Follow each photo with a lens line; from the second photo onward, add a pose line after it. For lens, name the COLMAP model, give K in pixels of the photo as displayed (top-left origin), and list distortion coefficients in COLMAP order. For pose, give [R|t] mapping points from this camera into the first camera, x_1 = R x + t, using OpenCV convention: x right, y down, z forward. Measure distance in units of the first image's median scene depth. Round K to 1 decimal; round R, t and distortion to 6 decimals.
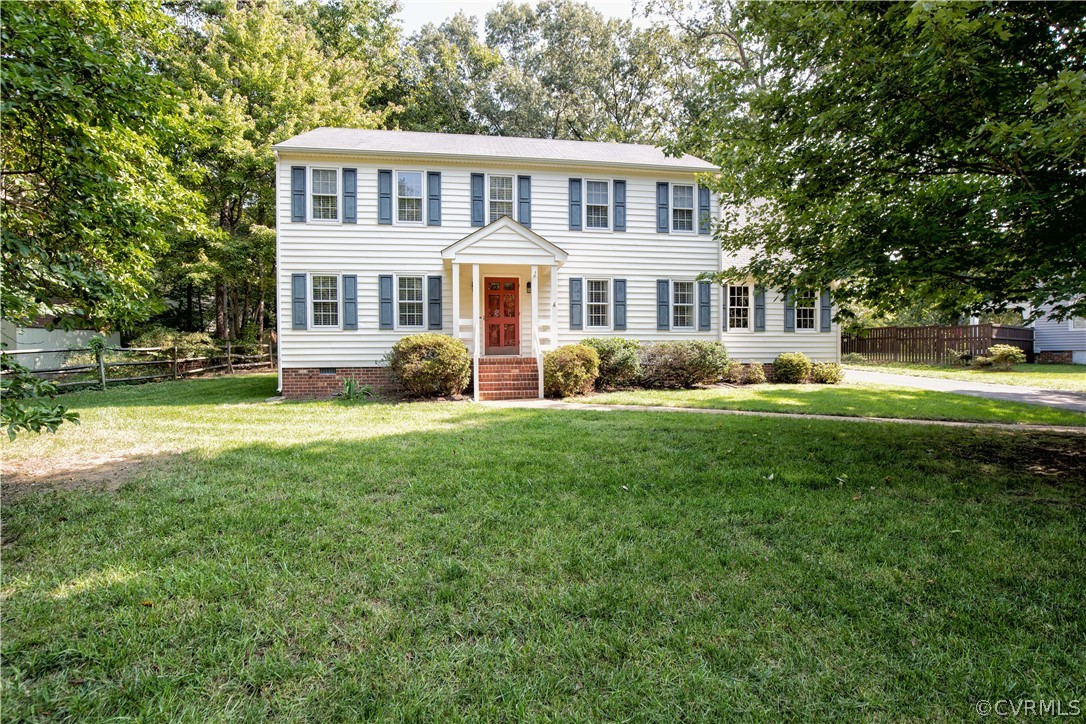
lens RADIAL K [[541.0, 0, 551.7], [0, 541.0, 369.3], [0, 0, 1]] dist [-0.023766, 0.000197]
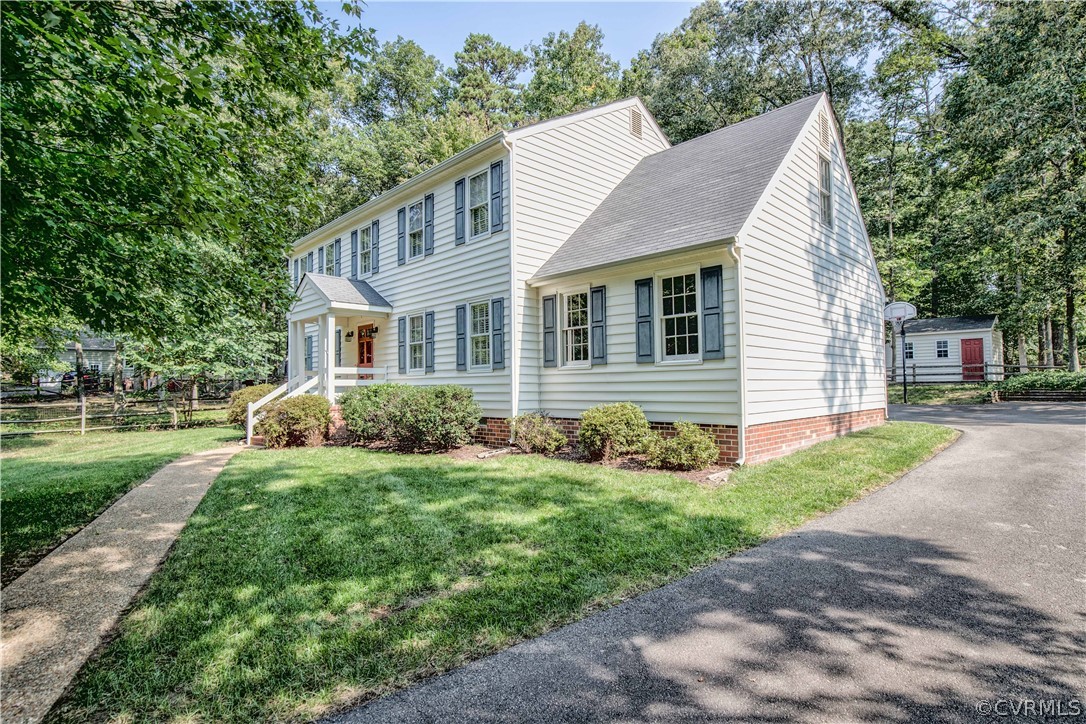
lens RADIAL K [[548.2, 0, 543.7], [0, 548.2, 368.1], [0, 0, 1]] dist [-0.019773, 0.000169]
pose [[0.577703, -0.032716, -0.815591, 0.955942], [-0.009013, 0.998880, -0.046452, -0.044339], [0.816197, 0.034186, 0.576761, 0.691085]]
